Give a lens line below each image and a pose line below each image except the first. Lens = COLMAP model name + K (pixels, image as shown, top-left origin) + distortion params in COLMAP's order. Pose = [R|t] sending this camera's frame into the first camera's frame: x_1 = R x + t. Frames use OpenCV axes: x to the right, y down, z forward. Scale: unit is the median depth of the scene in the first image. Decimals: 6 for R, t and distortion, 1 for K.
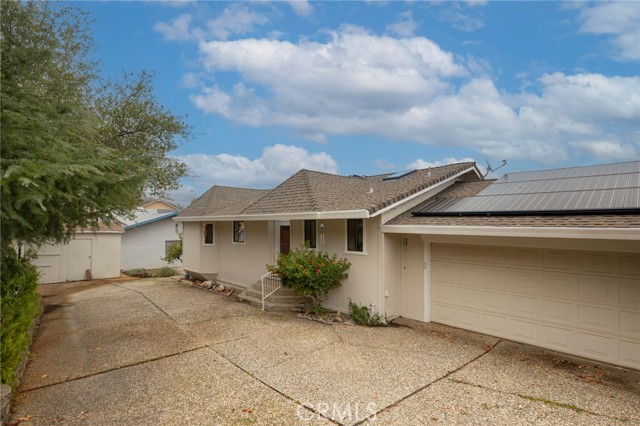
lens RADIAL K [[315.8, 0, 319.1], [0, 315.8, 221.0], [0, 0, 1]] dist [0.000067, 0.000378]
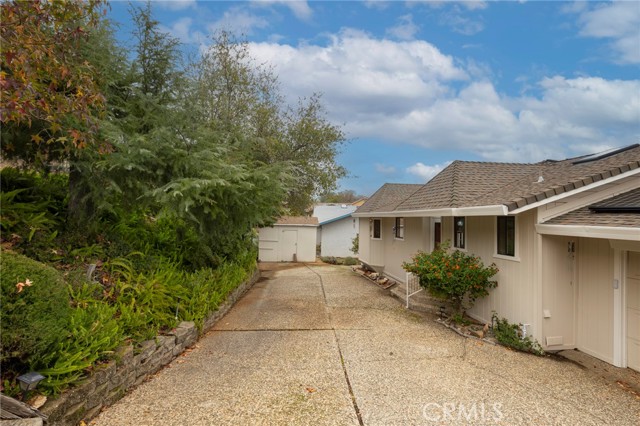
lens RADIAL K [[310.9, 0, 323.7], [0, 310.9, 214.1], [0, 0, 1]] dist [0.000100, 0.000707]
pose [[0.804818, -0.000413, -0.593521, 0.214477], [-0.003414, 0.999980, -0.005325, -0.005419], [0.593512, 0.006312, 0.804801, 0.067865]]
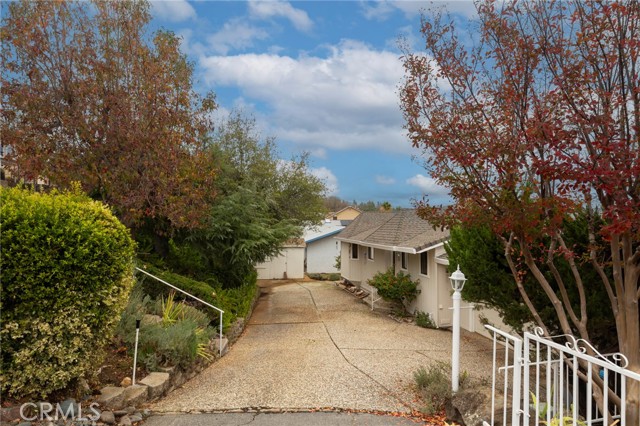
lens RADIAL K [[379.4, 0, 317.8], [0, 379.4, 216.2], [0, 0, 1]] dist [0.003377, 0.000877]
pose [[0.827462, -0.016693, -0.561273, 0.675857], [0.015971, 0.999853, -0.006191, -0.158217], [0.561294, -0.003841, 0.827607, -0.651017]]
